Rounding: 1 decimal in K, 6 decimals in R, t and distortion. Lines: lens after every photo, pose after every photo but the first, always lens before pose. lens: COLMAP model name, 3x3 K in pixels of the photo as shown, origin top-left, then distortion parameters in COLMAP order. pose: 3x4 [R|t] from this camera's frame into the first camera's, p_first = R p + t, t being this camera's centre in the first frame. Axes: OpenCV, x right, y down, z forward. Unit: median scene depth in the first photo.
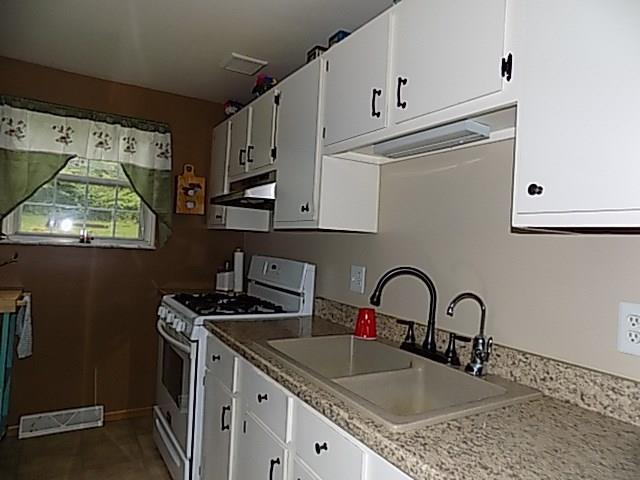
lens RADIAL K [[430.0, 0, 320.0], [0, 430.0, 240.0], [0, 0, 1]] dist [-0.048684, 0.001517]
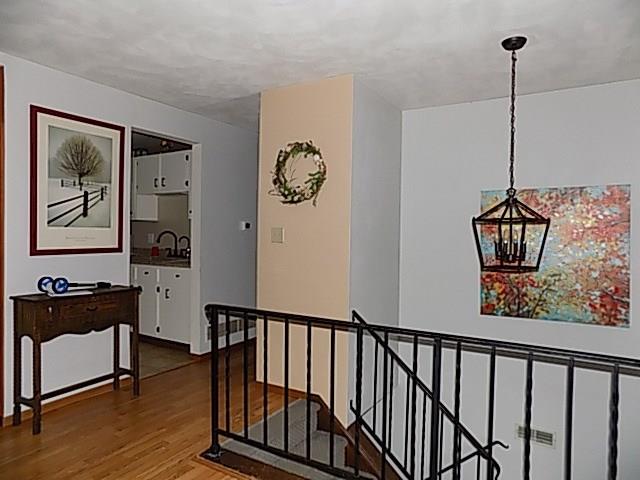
lens RADIAL K [[430.0, 0, 320.0], [0, 430.0, 240.0], [0, 0, 1]] dist [-0.048684, 0.001517]
pose [[0.880730, -0.049193, 0.471057, -0.452711], [0.030403, 0.998412, 0.047421, 0.011416], [-0.472641, -0.027443, 0.880827, -3.504987]]
